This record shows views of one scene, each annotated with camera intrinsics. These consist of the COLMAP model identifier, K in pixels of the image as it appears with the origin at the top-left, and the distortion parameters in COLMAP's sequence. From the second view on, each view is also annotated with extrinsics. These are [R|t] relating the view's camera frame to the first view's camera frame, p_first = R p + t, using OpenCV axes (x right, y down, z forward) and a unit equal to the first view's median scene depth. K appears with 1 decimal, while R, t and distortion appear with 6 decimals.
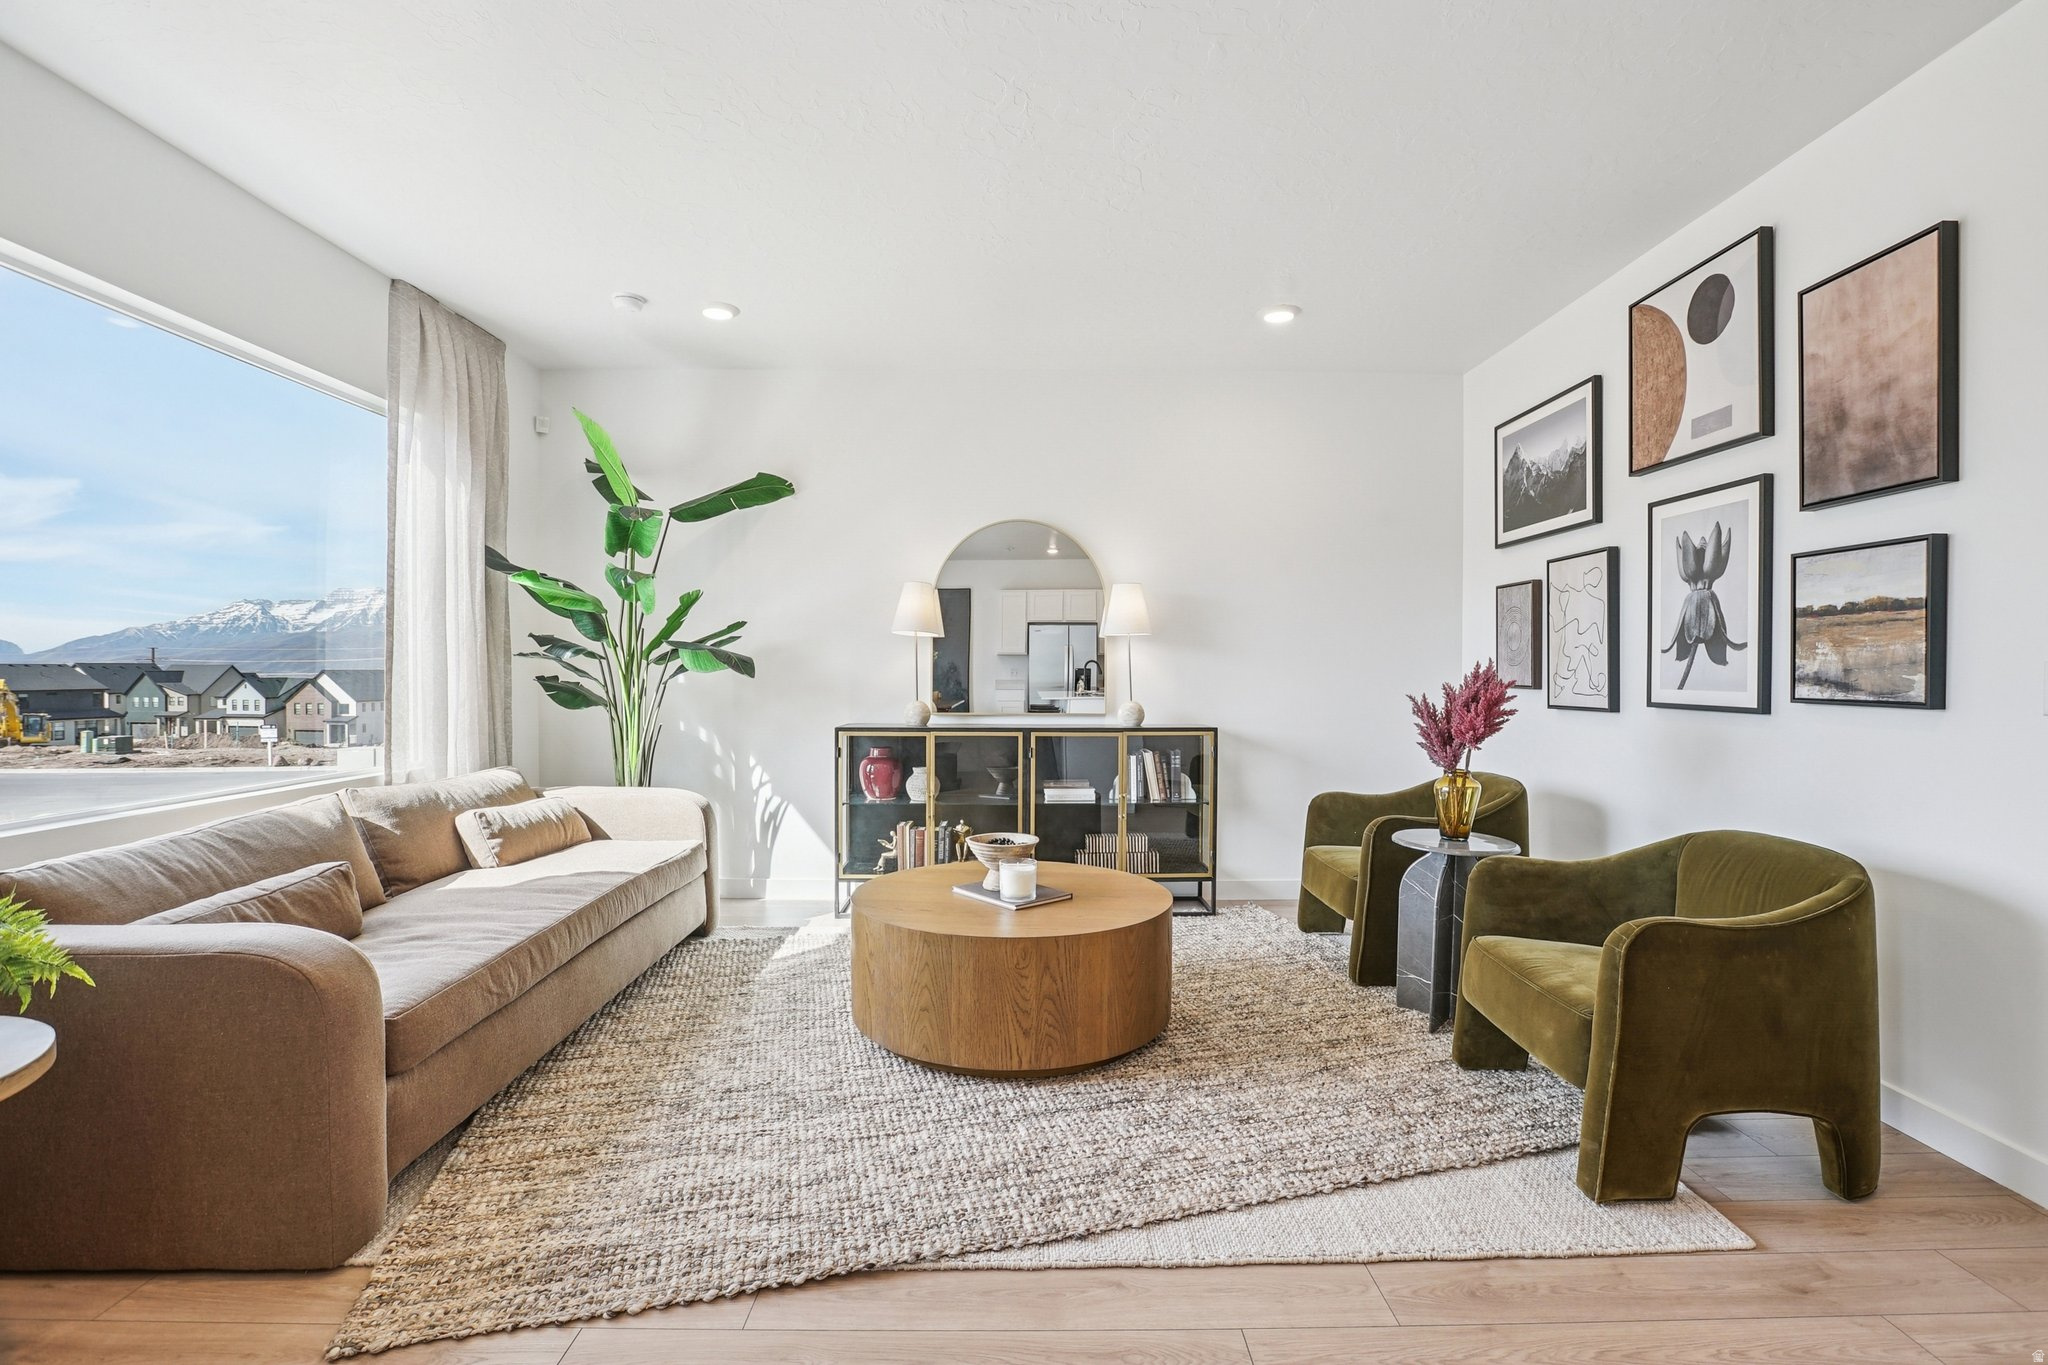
lens RADIAL K [[943.9, 0, 1033.9], [0, 943.9, 690.3], [0, 0, 1]] dist [-0.053396, 0.019109]
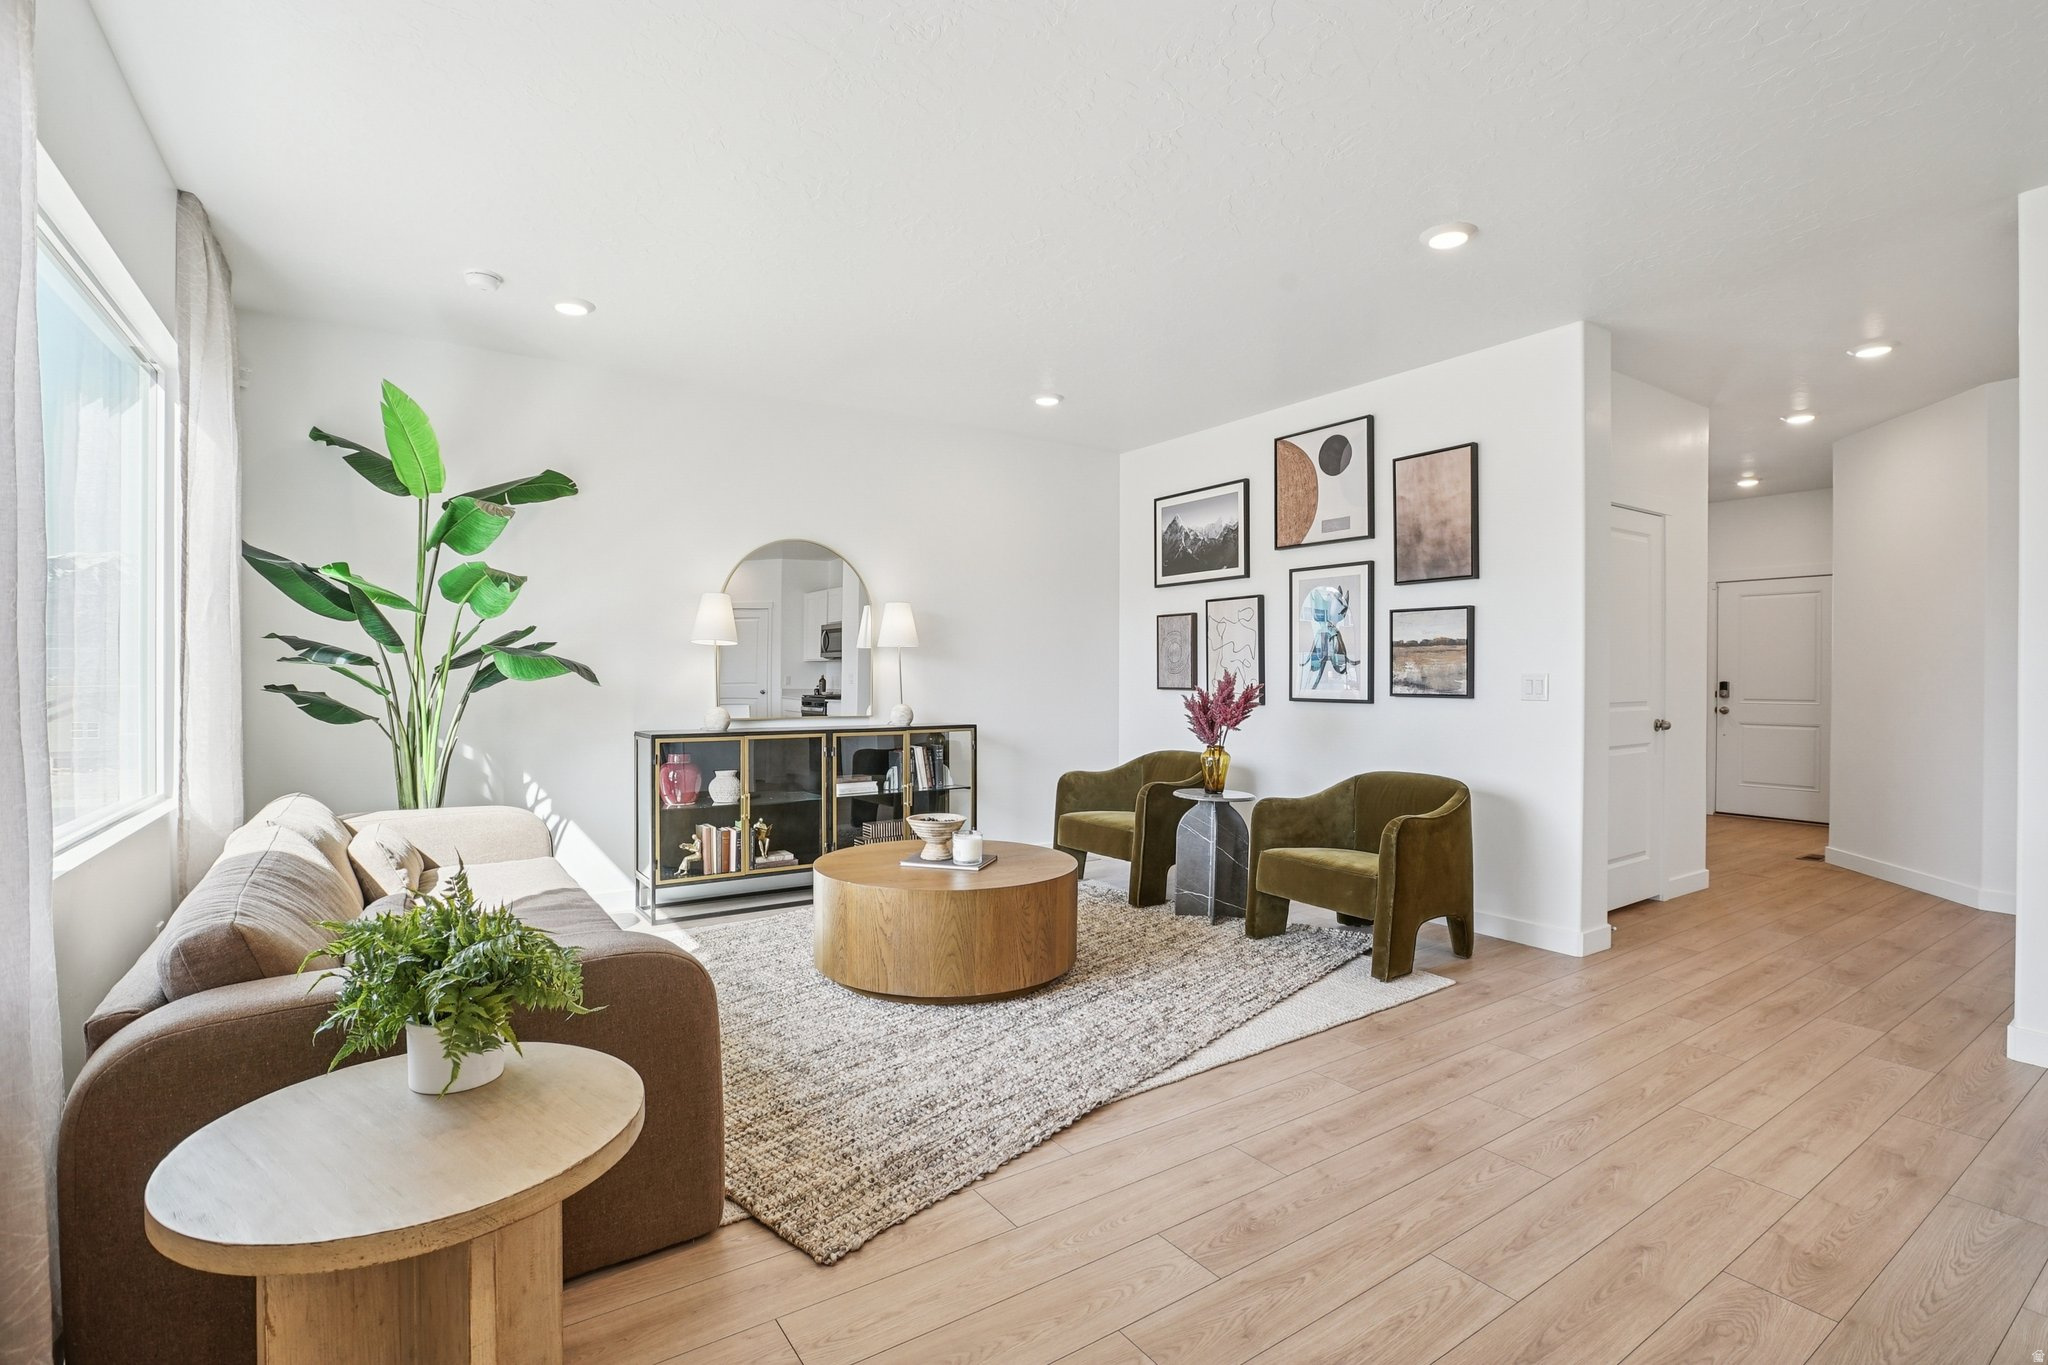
lens RADIAL K [[948.5, 0, 1030.5], [0, 948.5, 684.7], [0, 0, 1]] dist [-0.070675, 0.032444]
pose [[0.833012, -0.005694, 0.553226, -0.624399], [0.011259, 0.999914, -0.006661, -0.003594], [-0.553140, 0.011778, 0.833005, -0.080035]]
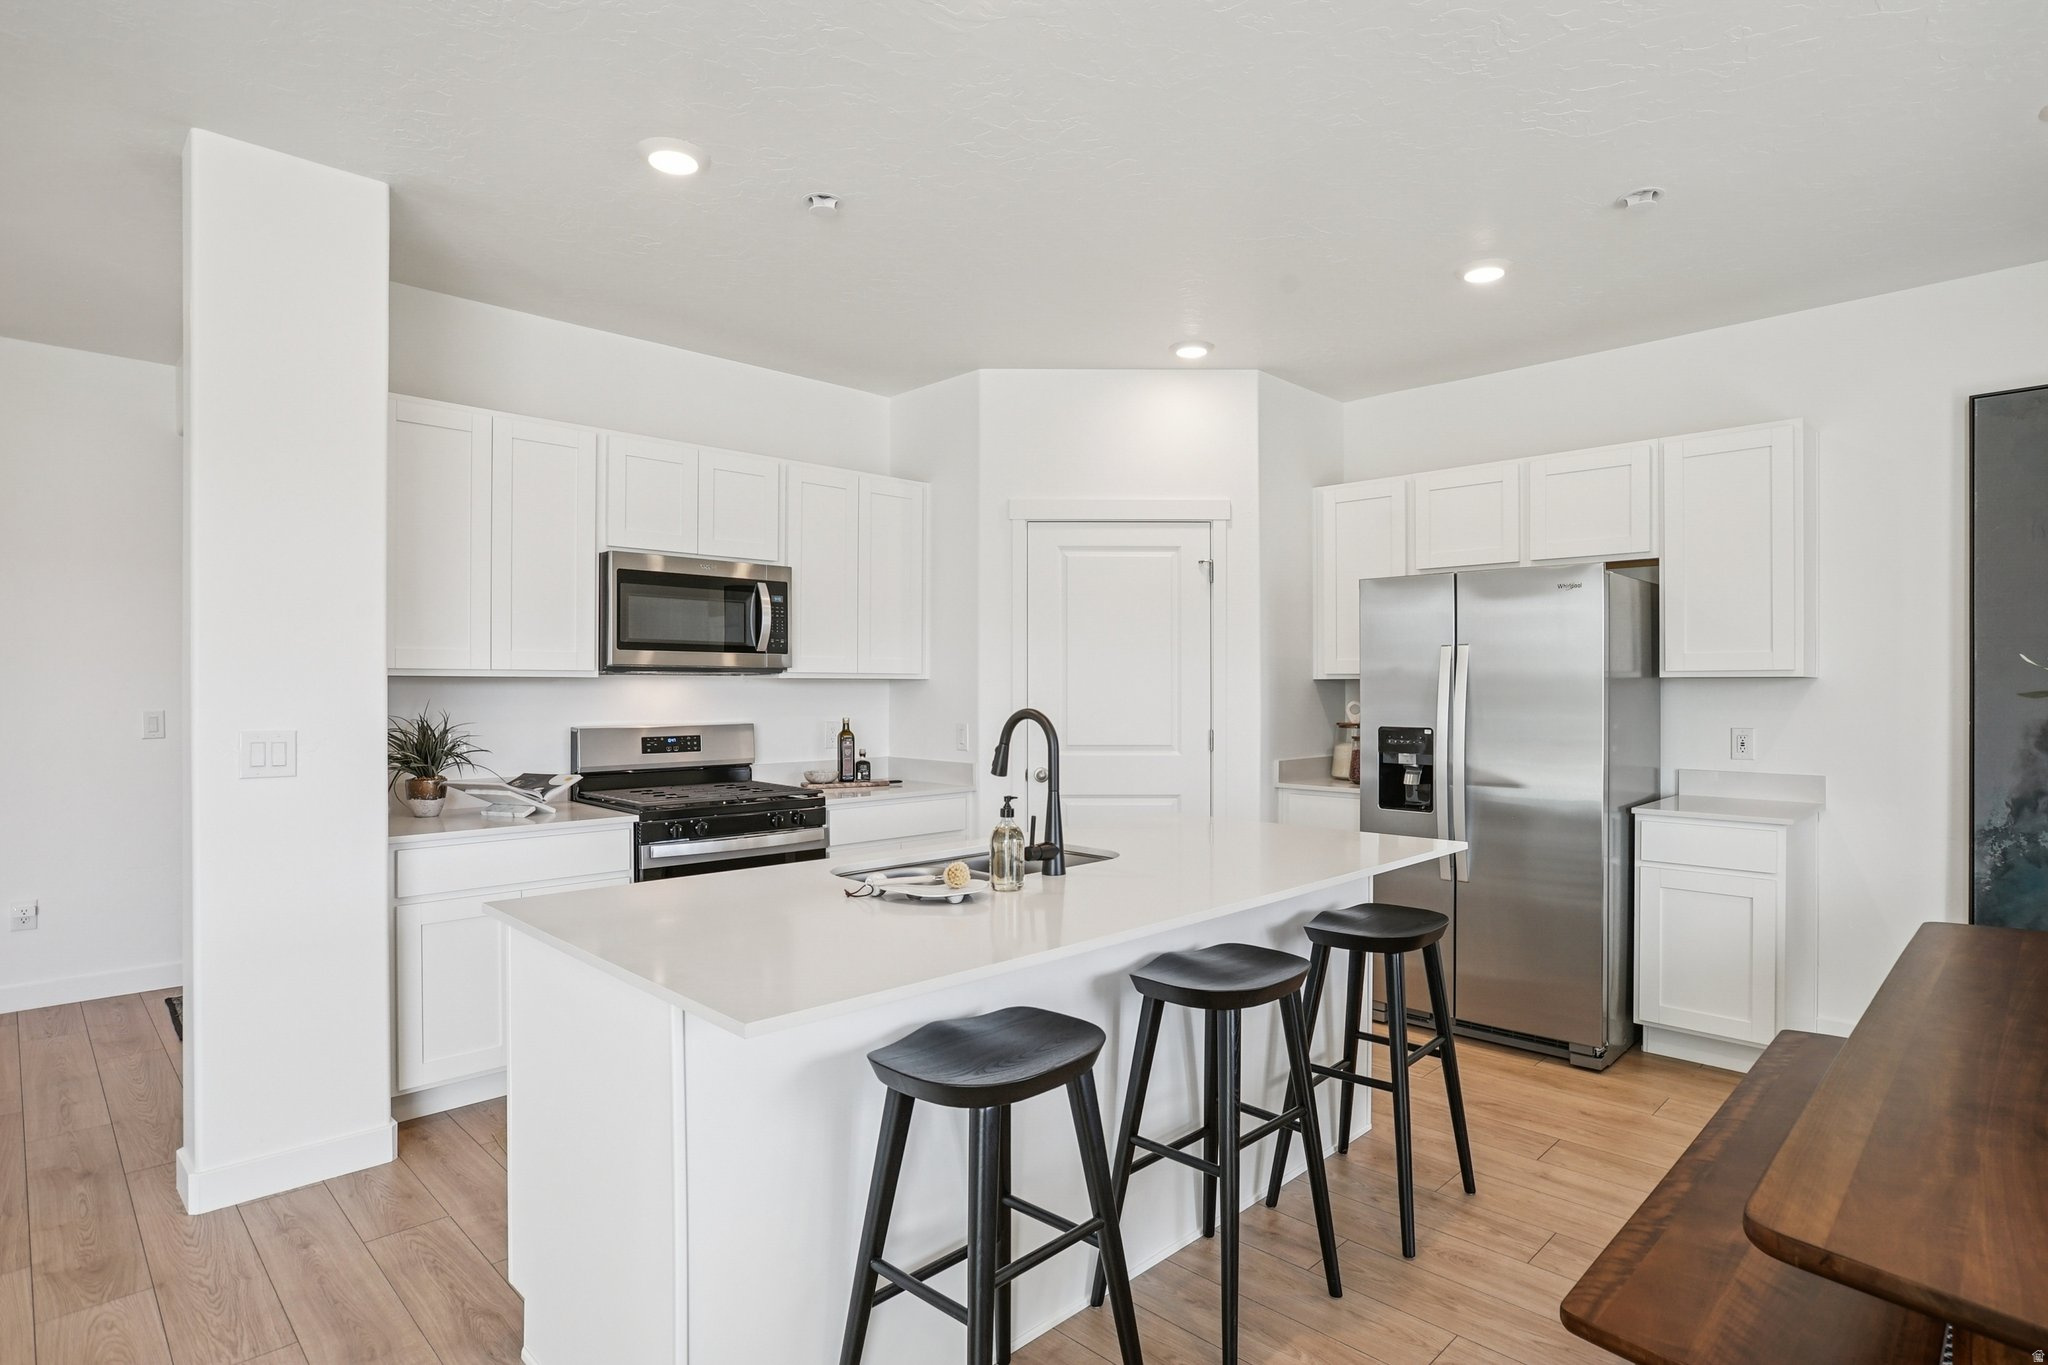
lens RADIAL K [[1057.1, 0, 1032.3], [0, 1057.1, 681.1], [0, 0, 1]] dist [-0.068237, 0.038309]
pose [[-0.697969, -0.000617, 0.716128, -0.346954], [0.012915, 0.999826, 0.013449, -0.052859], [-0.716012, 0.018635, -0.697839, 0.235380]]
